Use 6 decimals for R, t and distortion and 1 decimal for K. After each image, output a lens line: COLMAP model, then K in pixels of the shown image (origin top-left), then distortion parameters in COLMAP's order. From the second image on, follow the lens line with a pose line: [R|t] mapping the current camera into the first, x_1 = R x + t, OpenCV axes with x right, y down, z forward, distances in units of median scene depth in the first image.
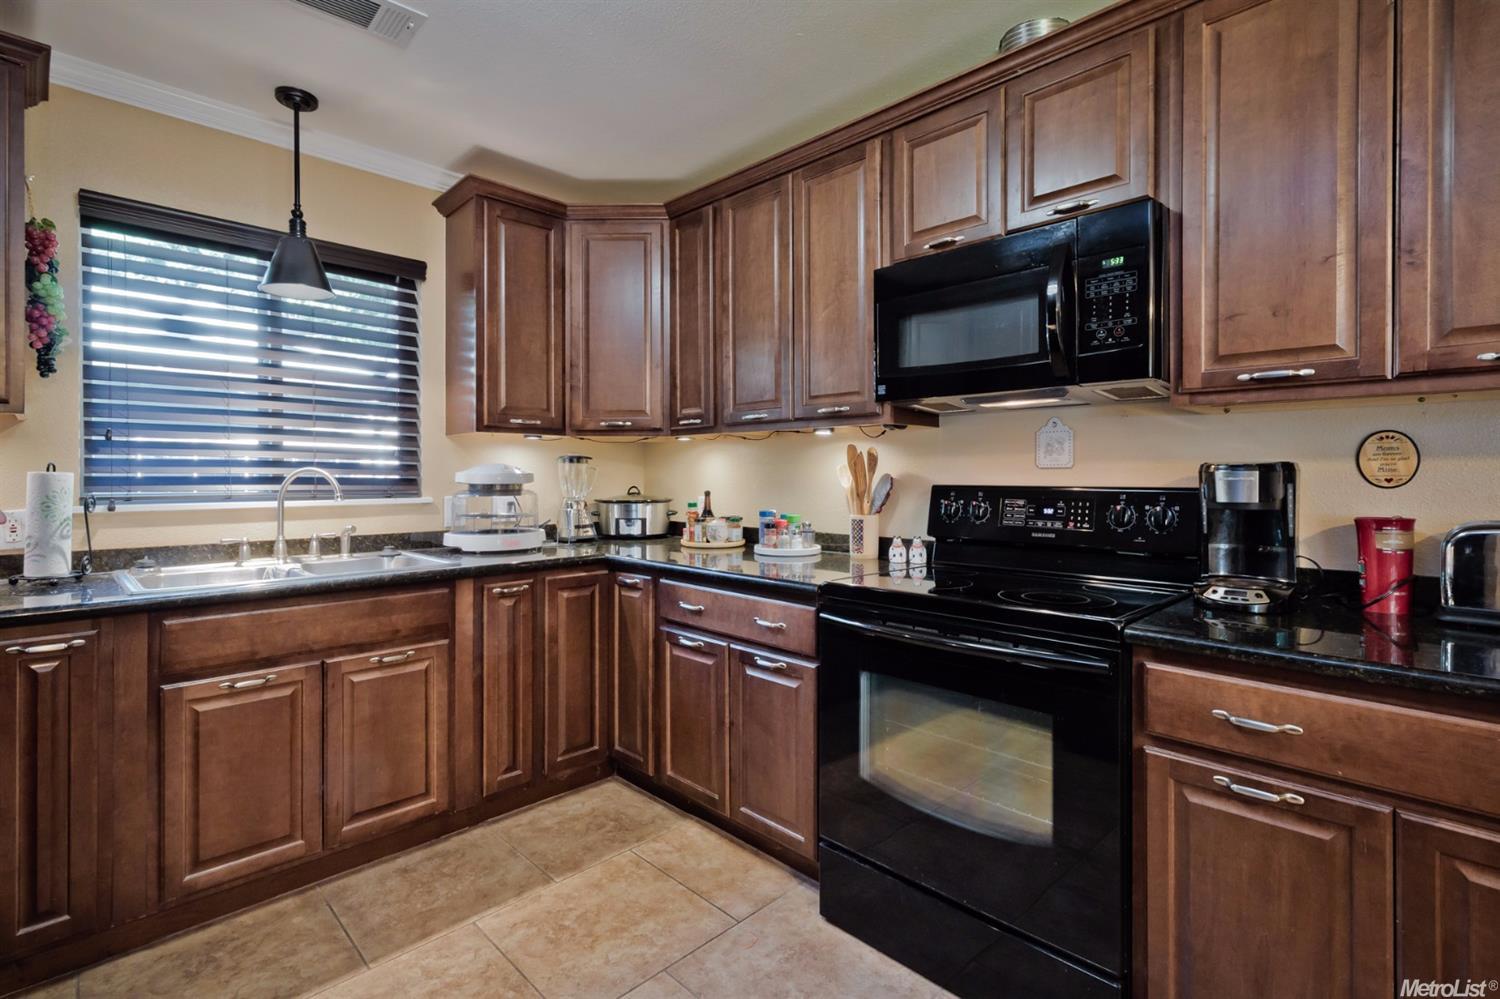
lens RADIAL K [[700.6, 0, 741.0], [0, 700.6, 470.1], [0, 0, 1]] dist [0.000139, 0.001611]
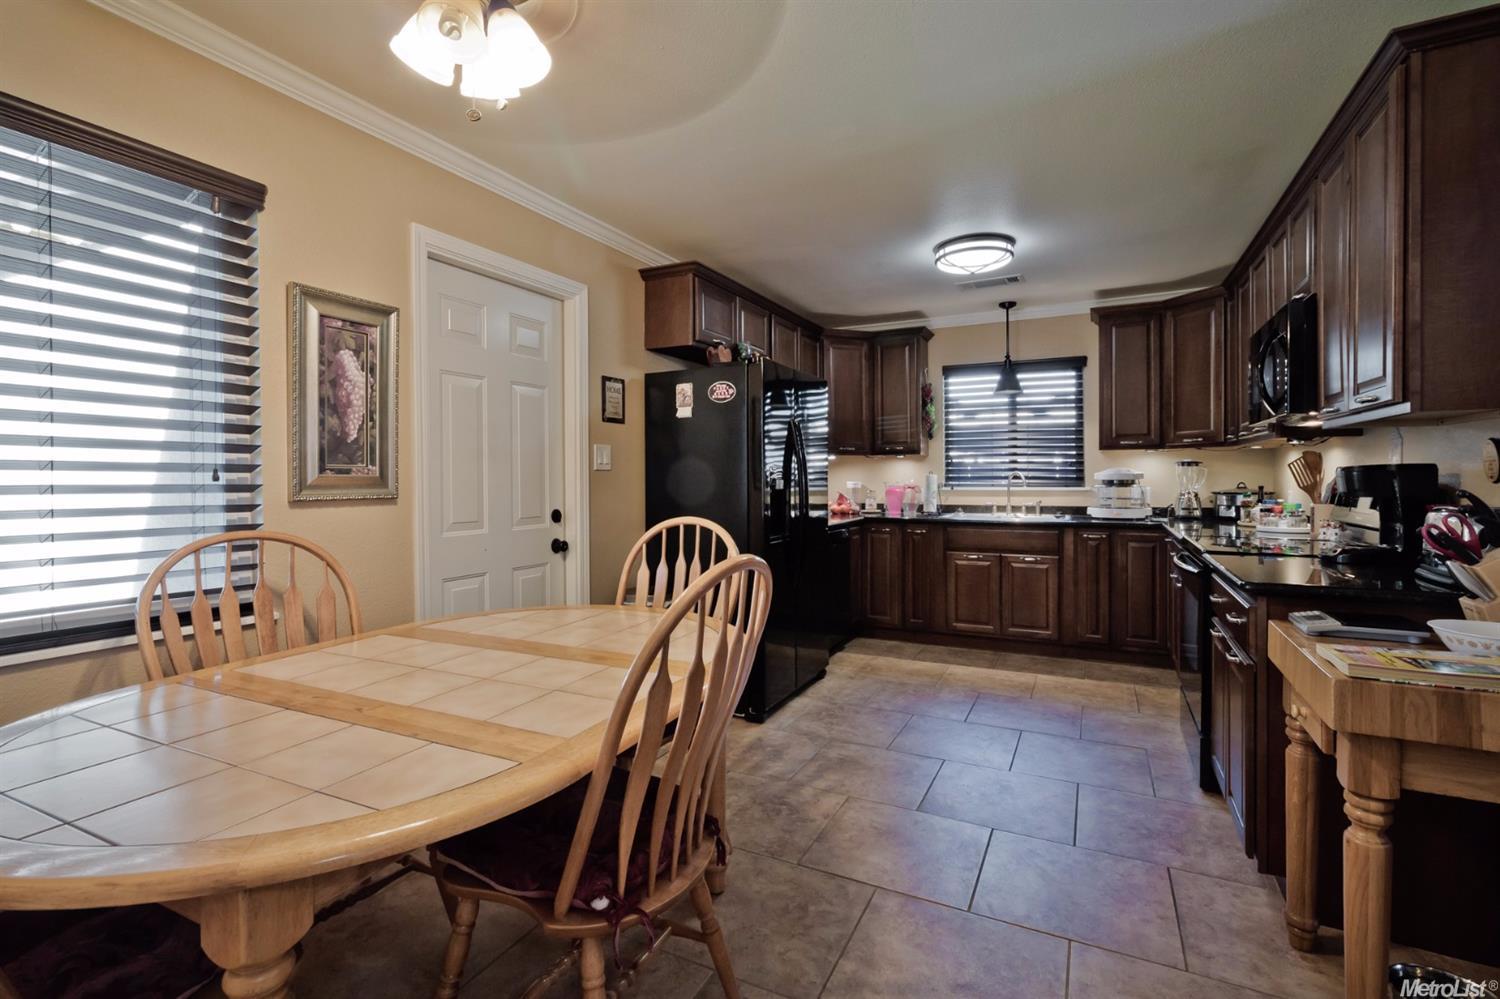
lens RADIAL K [[700.6, 0, 741.1], [0, 700.6, 486.1], [0, 0, 1]] dist [0.000139, 0.001611]
pose [[0.310449, 0.009294, -0.950545, 1.133584], [0.010786, 0.999853, 0.013299, 0.002732], [0.950529, -0.014381, 0.310303, -0.457844]]
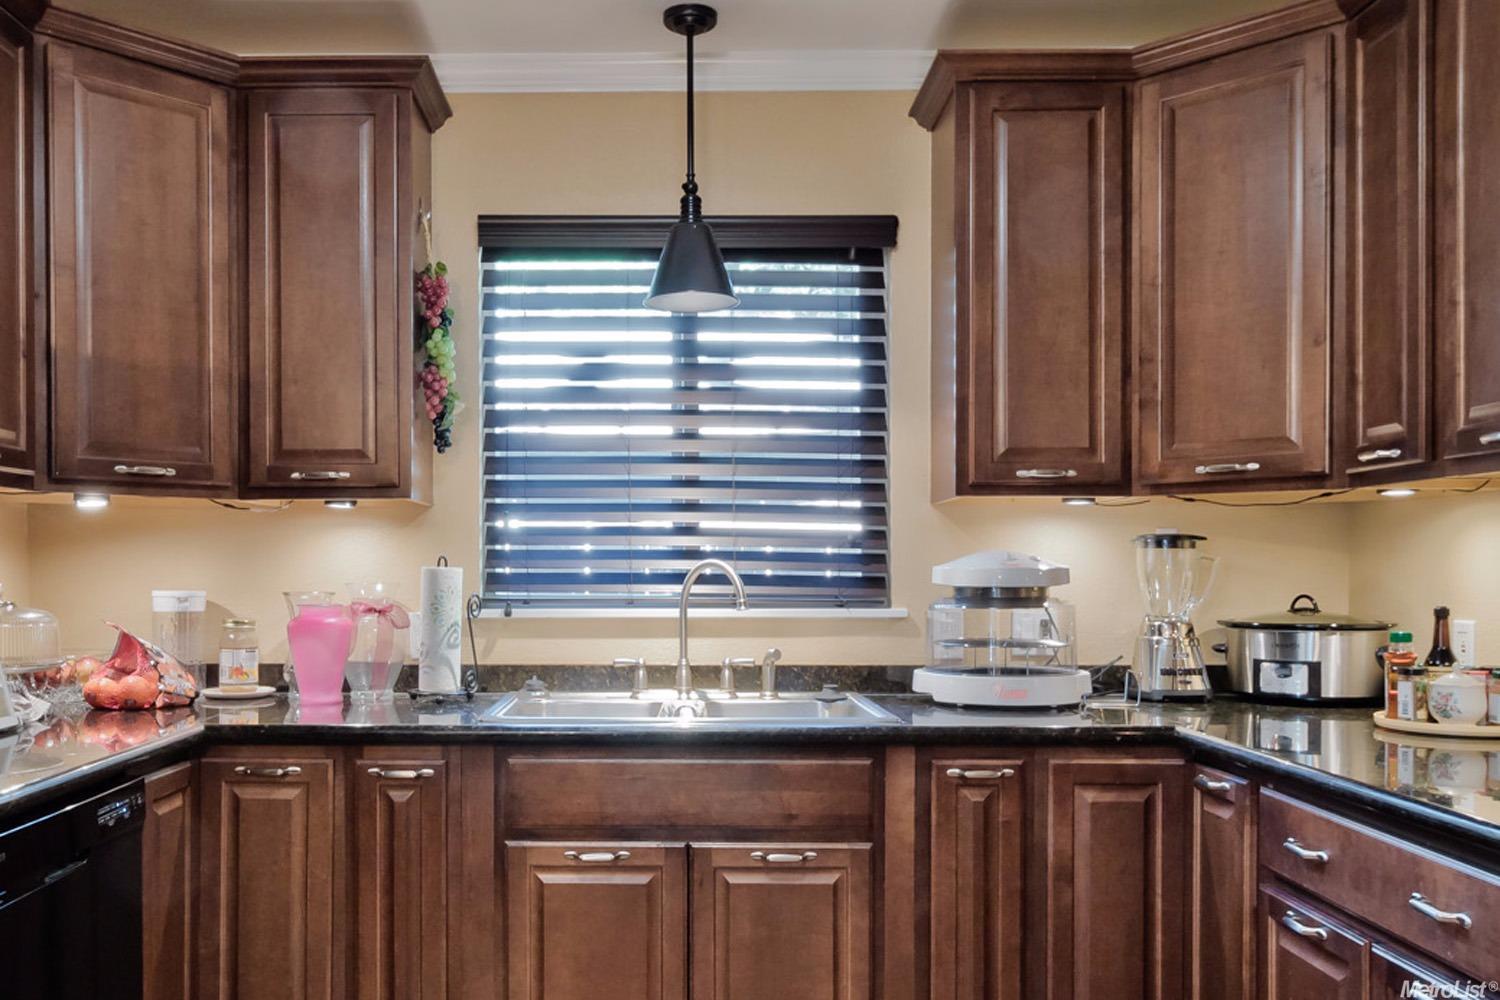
lens RADIAL K [[1322.7, 0, 653.2], [0, 1322.7, 581.6], [0, 0, 1]] dist [0.004781, -0.003418]
pose [[0.701089, 0.006141, -0.713047, 0.246156], [0.004180, 0.999910, 0.012721, 0.000778], [0.713061, -0.011899, 0.701001, 0.064740]]
